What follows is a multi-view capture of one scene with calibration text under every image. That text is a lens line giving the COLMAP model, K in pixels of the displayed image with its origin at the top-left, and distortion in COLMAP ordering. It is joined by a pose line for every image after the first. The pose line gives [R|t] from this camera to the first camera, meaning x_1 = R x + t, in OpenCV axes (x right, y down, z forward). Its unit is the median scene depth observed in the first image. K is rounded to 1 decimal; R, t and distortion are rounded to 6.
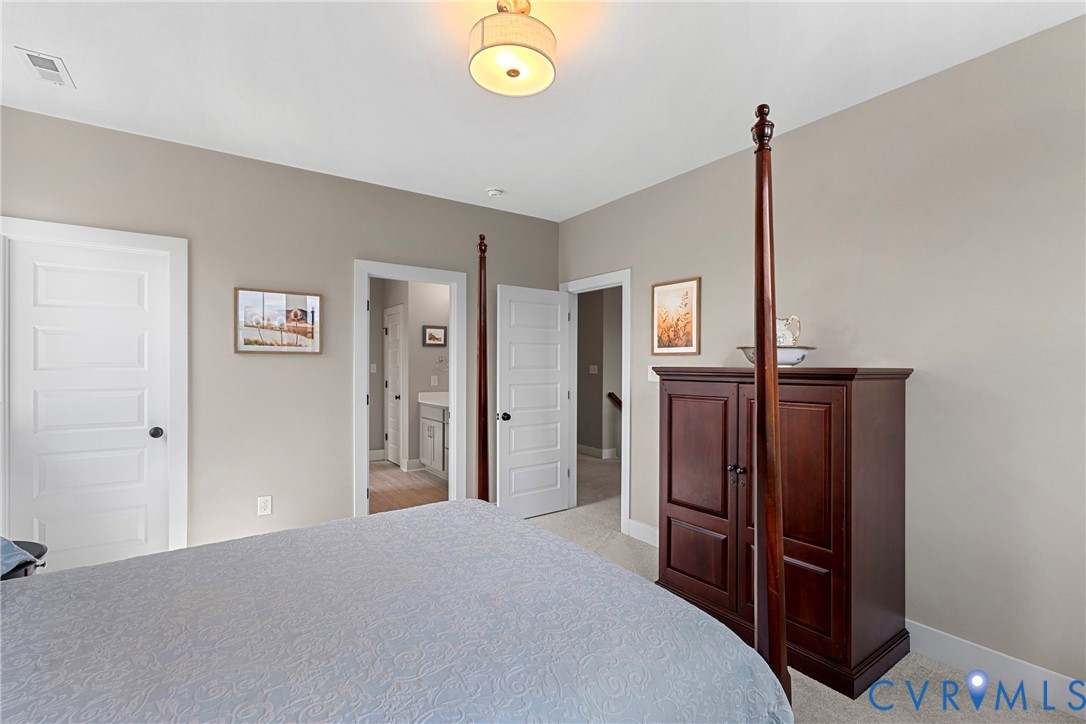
lens RADIAL K [[494.8, 0, 550.2], [0, 494.8, 363.9], [0, 0, 1]] dist [-0.000934, -0.000549]
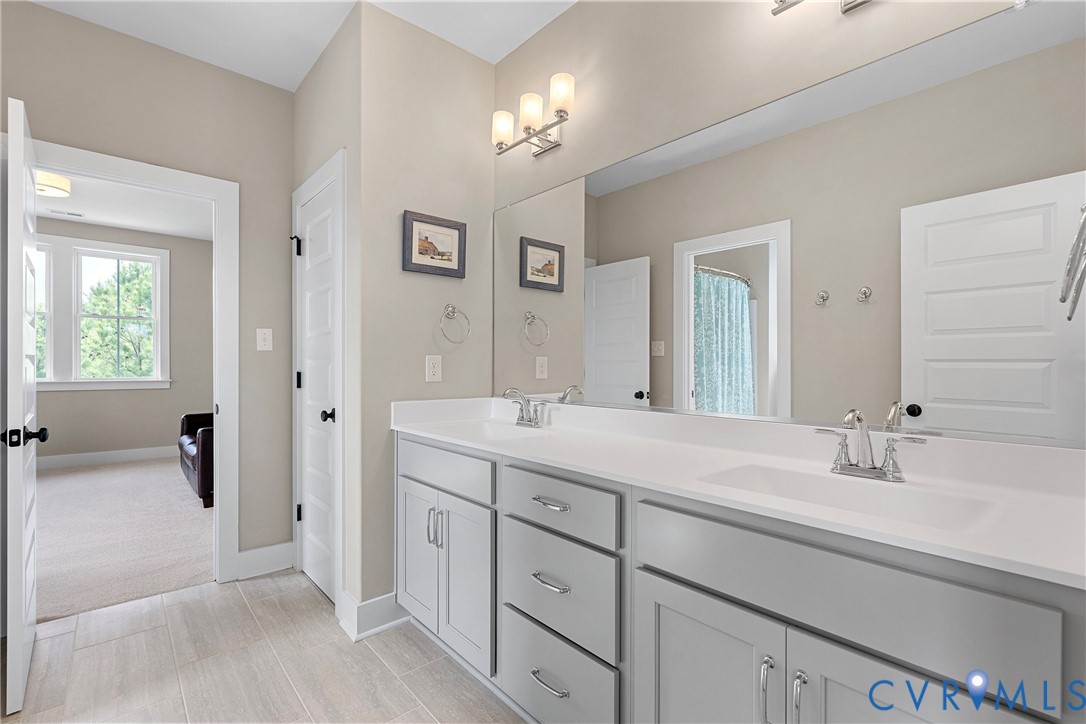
lens RADIAL K [[494.8, 0, 539.7], [0, 494.8, 361.2], [0, 0, 1]] dist [-0.000934, -0.000549]
pose [[0.994311, -0.002443, 0.106485, -0.194630], [0.003204, 0.999971, -0.006978, 0.031181], [-0.106465, 0.007279, 0.994290, 0.628128]]
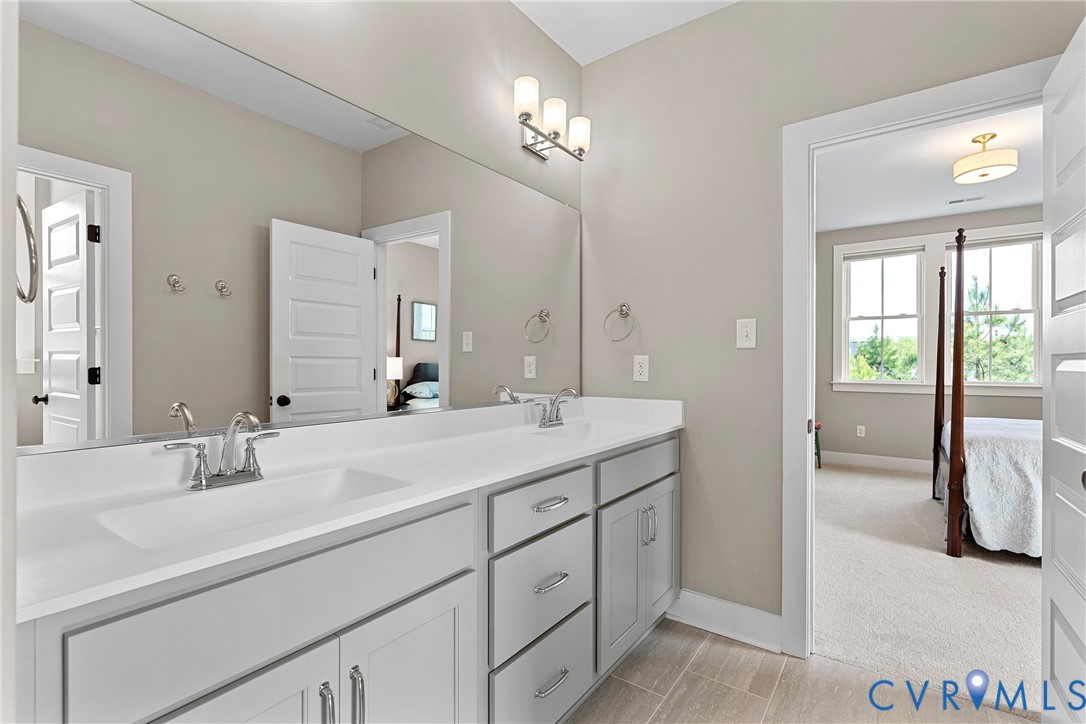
lens RADIAL K [[494.8, 0, 548.3], [0, 494.8, 363.1], [0, 0, 1]] dist [-0.000934, -0.000549]
pose [[-0.332386, -0.008945, 0.943101, -0.508270], [-0.007452, 0.999949, 0.006858, 0.028415], [-0.943114, -0.004748, -0.332436, 1.156436]]
